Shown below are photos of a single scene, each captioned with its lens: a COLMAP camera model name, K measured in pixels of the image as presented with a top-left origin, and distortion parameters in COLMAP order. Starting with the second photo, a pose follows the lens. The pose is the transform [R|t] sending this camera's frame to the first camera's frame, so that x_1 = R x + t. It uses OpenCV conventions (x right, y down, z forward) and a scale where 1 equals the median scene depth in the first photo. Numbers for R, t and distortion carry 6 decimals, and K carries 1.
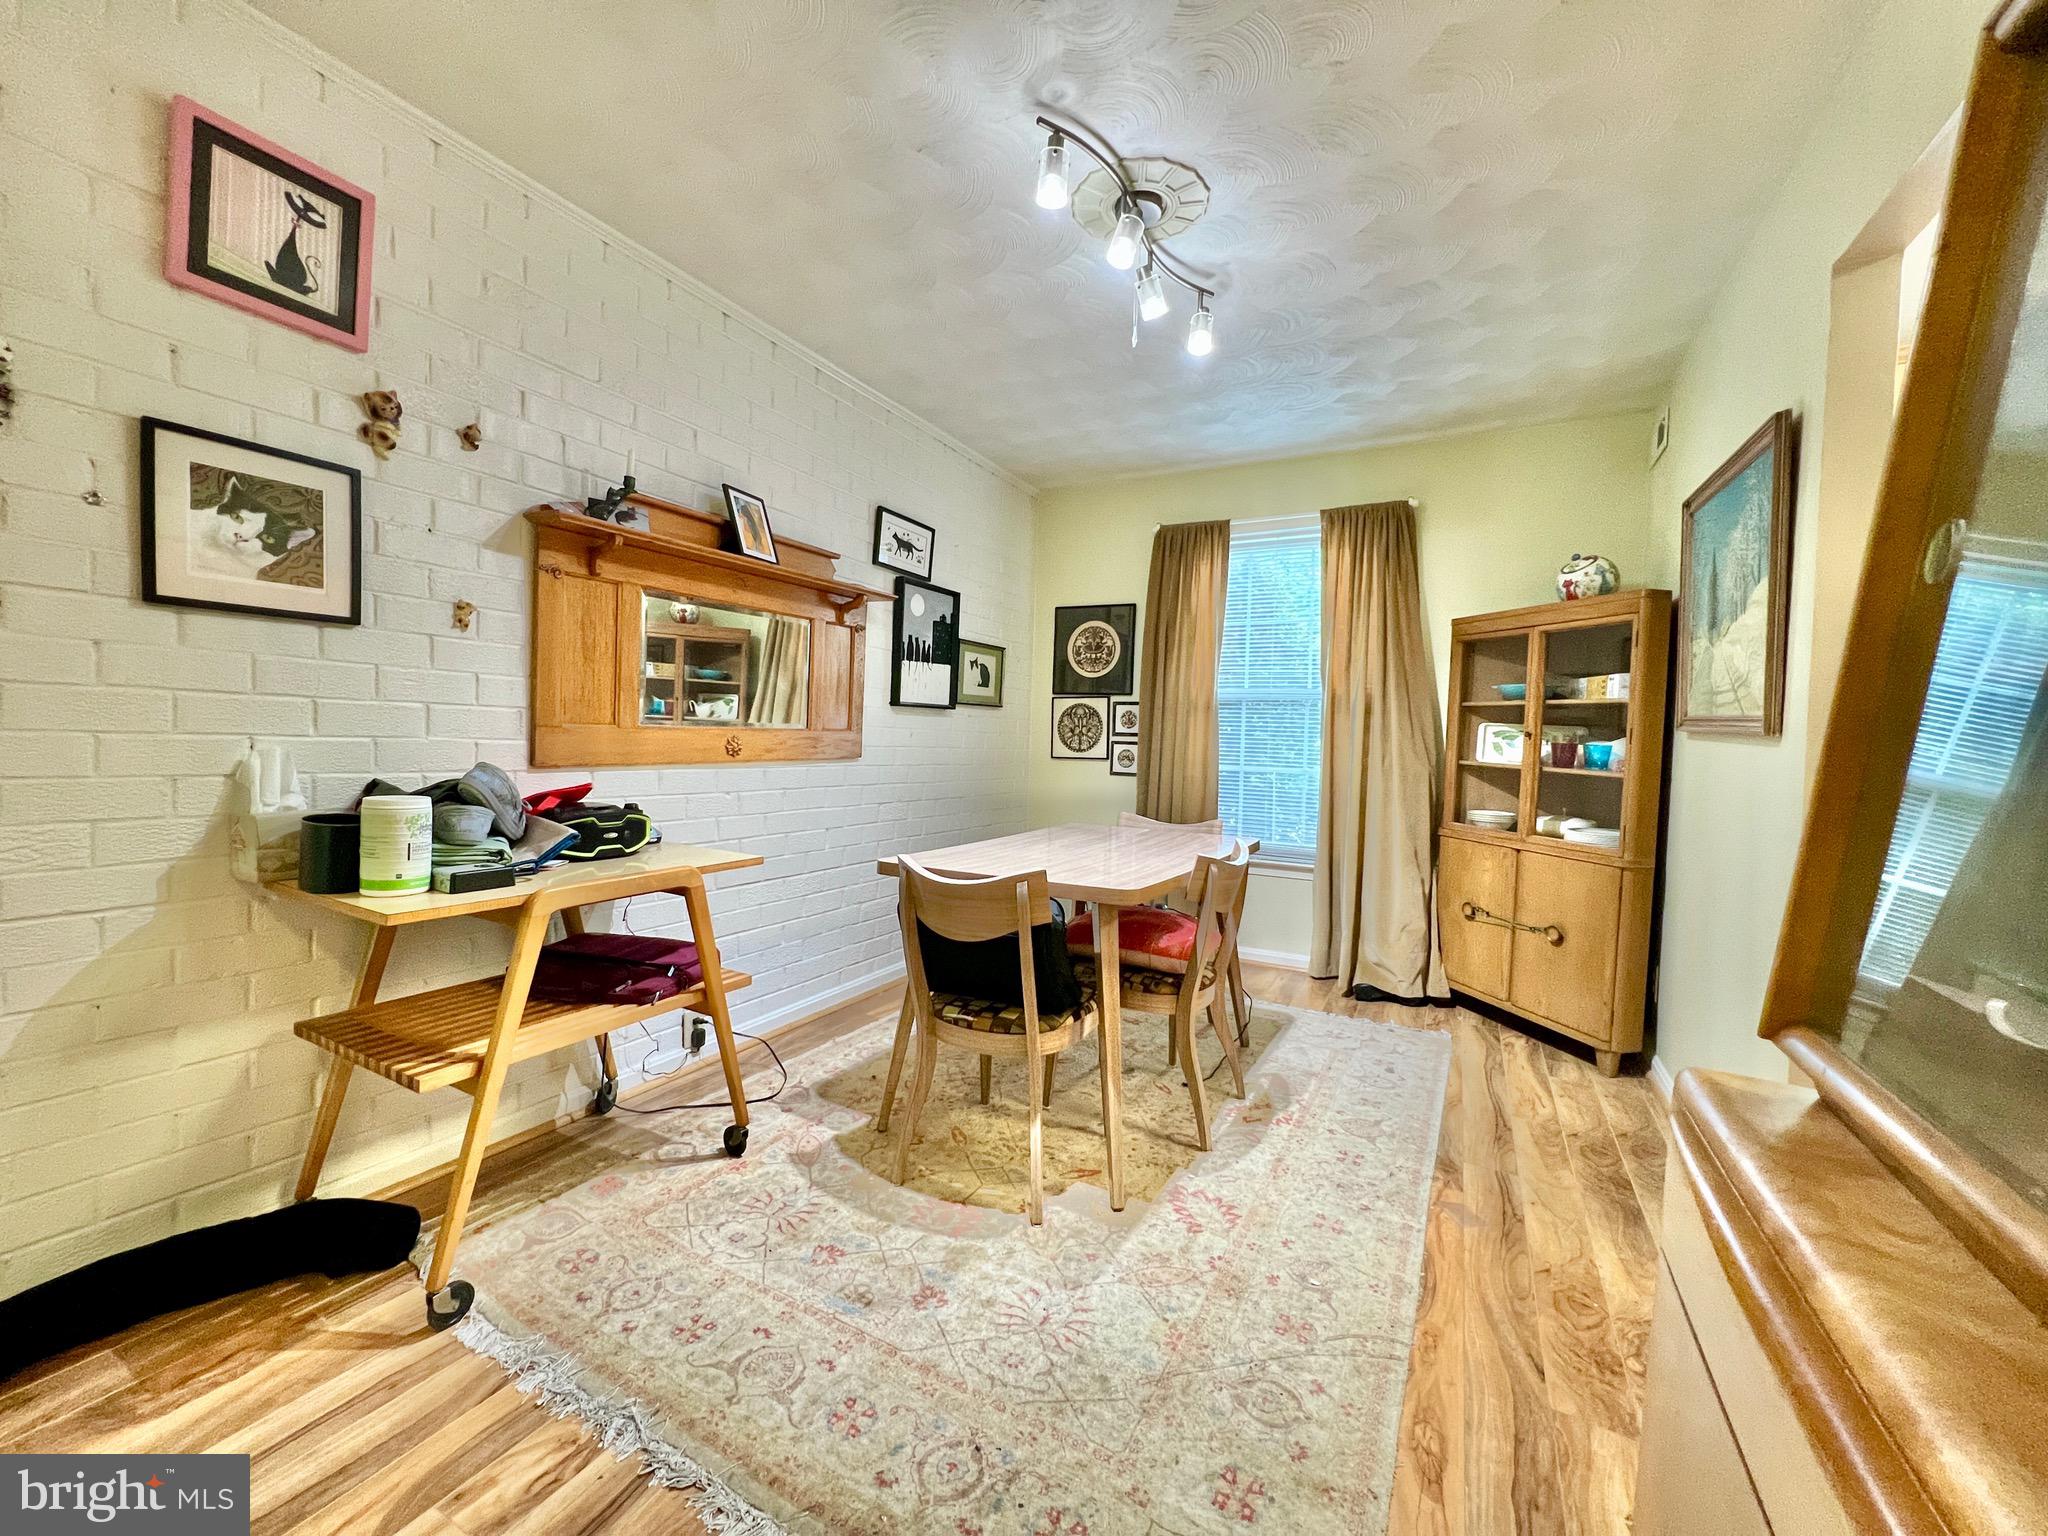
lens RADIAL K [[818.6, 0, 1017.8], [0, 818.6, 756.7], [0, 0, 1]] dist [-0.003763, 0.001069]
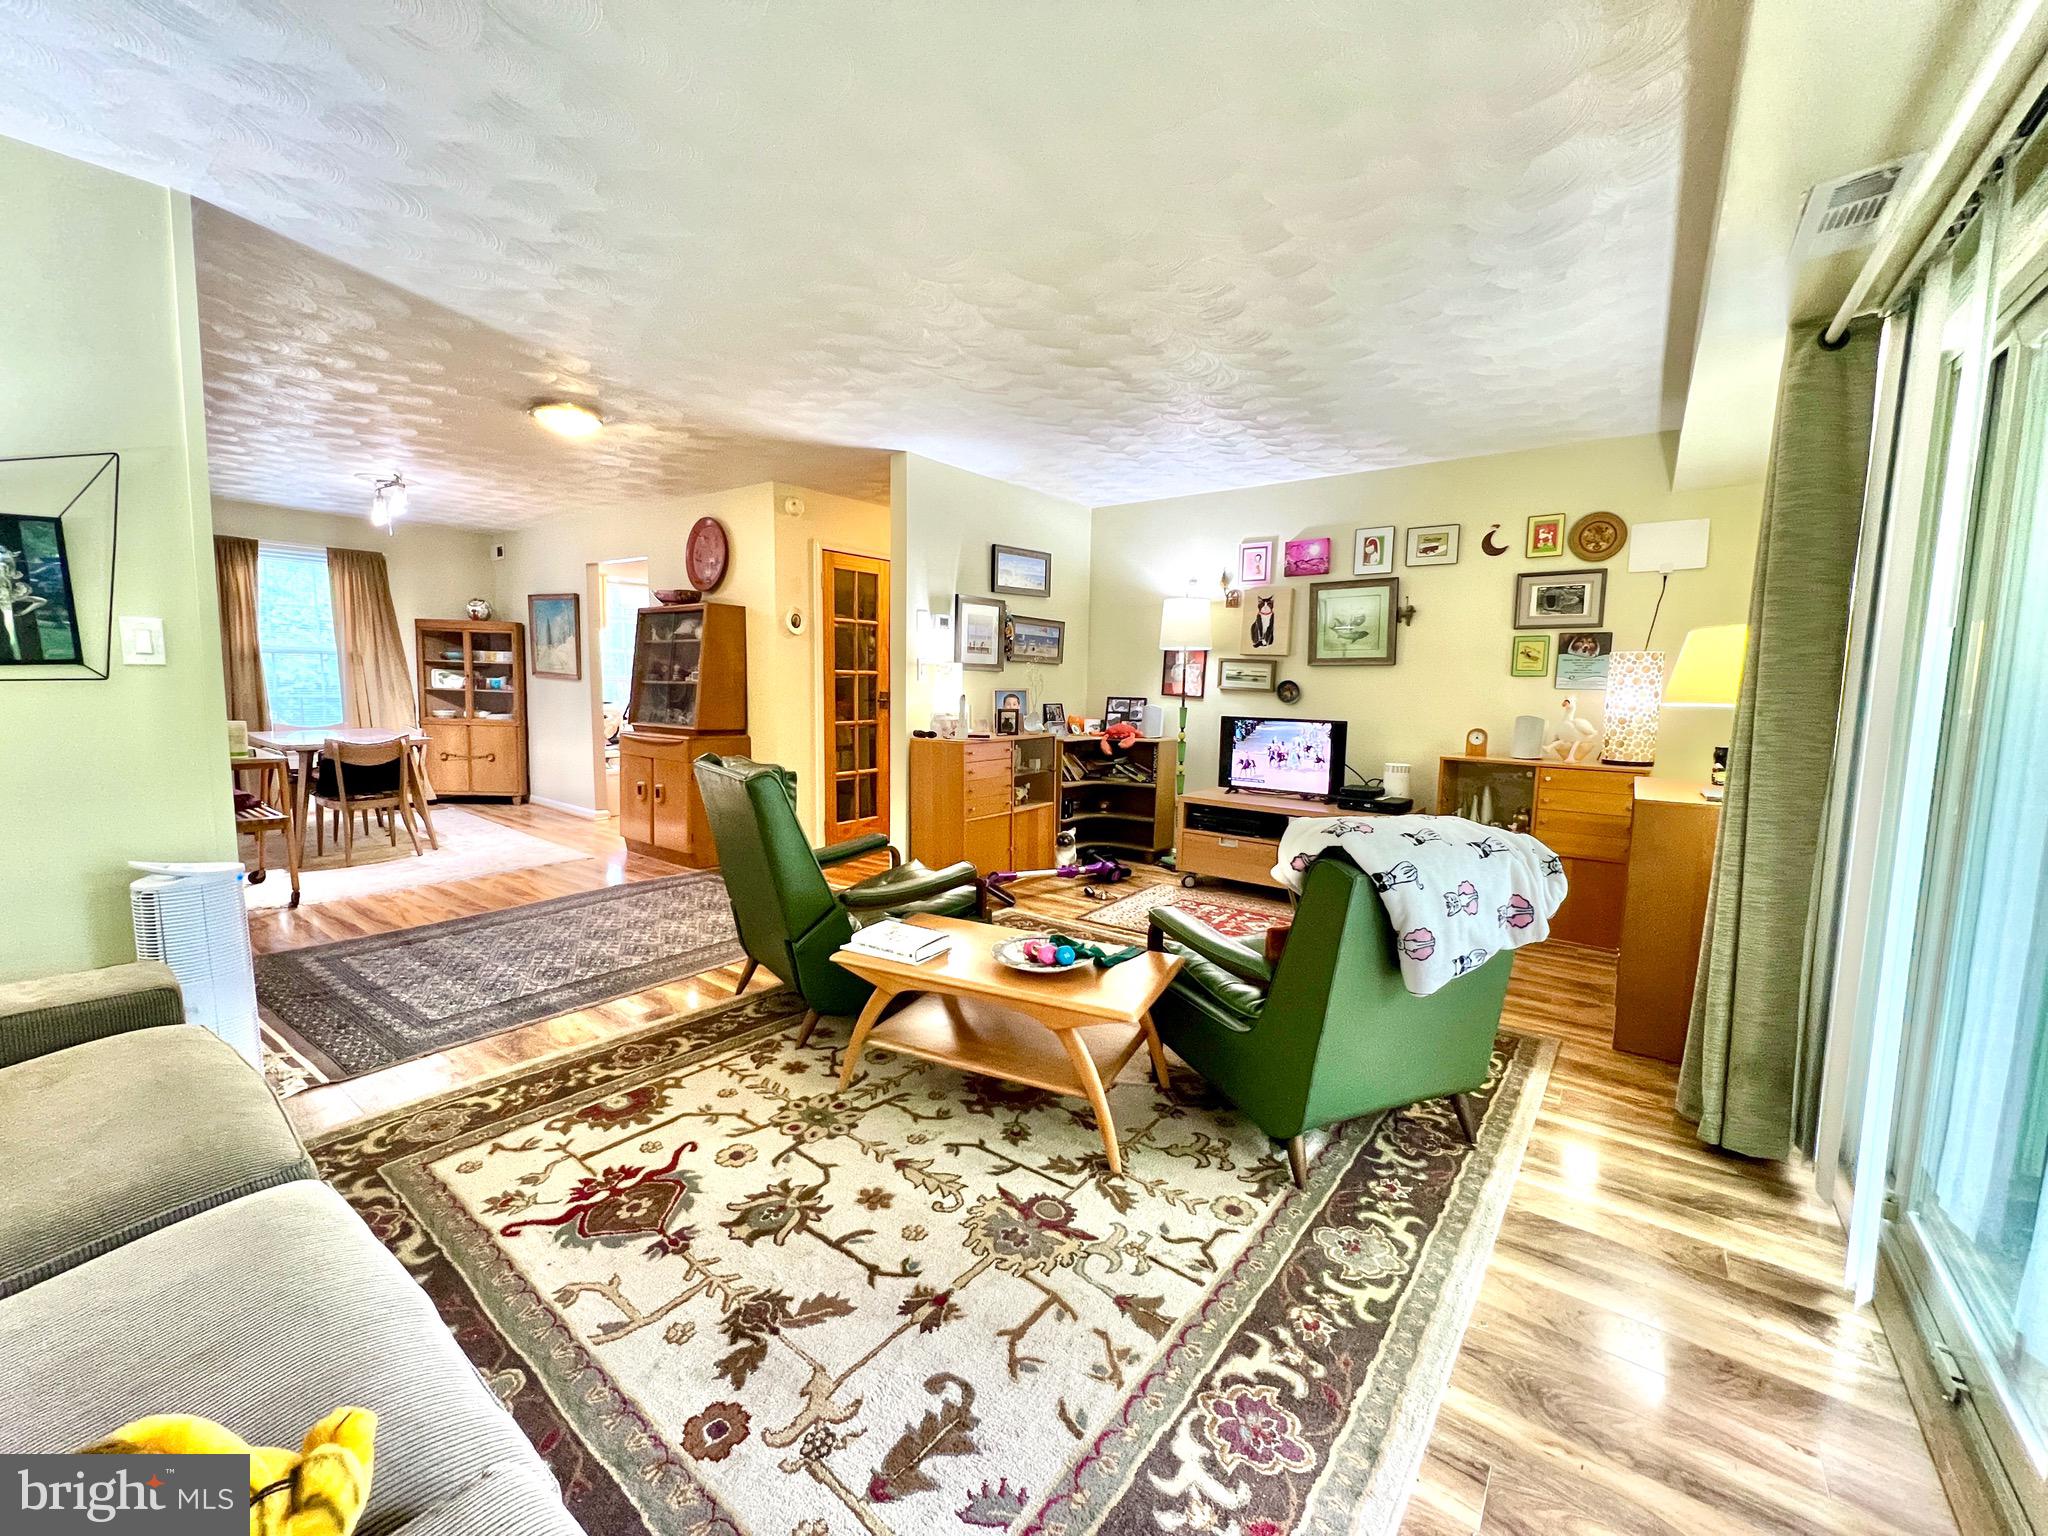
lens RADIAL K [[818.6, 0, 1036.2], [0, 818.6, 788.1], [0, 0, 1]] dist [-0.003763, 0.001069]
pose [[0.143241, -0.157303, 0.977107, -1.993315], [0.007190, 0.987427, 0.157910, -0.089980], [-0.989662, -0.015594, 0.142571, -1.281281]]
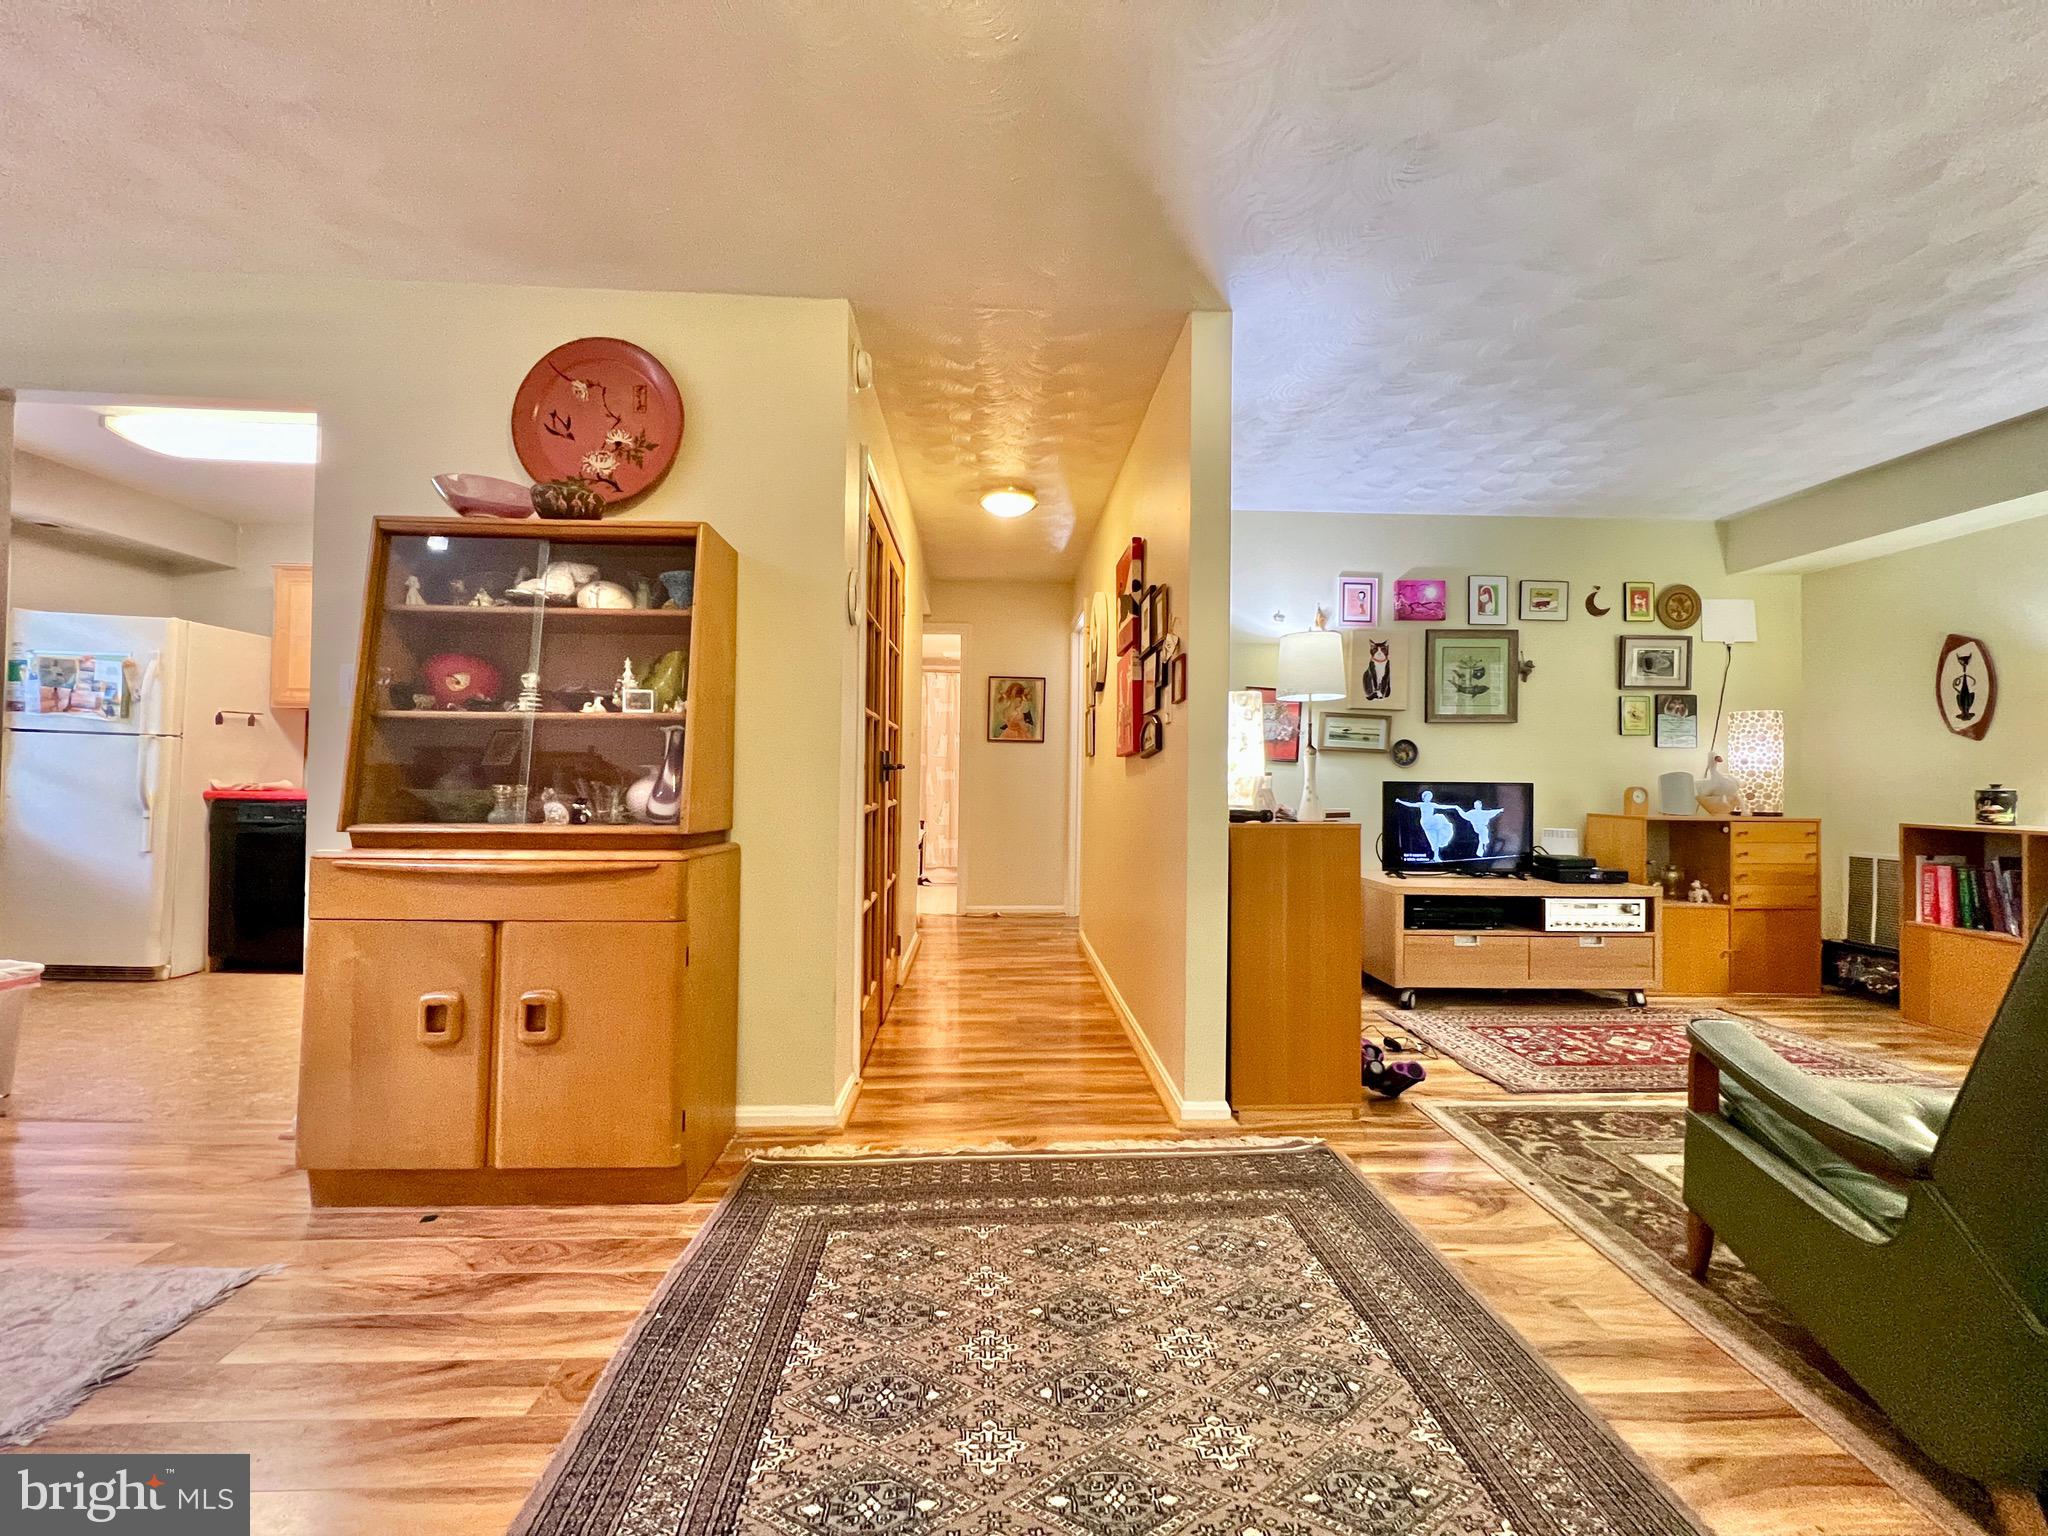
lens RADIAL K [[818.6, 0, 1018.7], [0, 818.6, 766.1], [0, 0, 1]] dist [-0.003763, 0.001069]
pose [[-0.509959, -0.021297, 0.859935, -0.833764], [-0.008123, 0.999768, 0.019943, 0.009453], [-0.860161, 0.003184, -0.510014, 0.114758]]
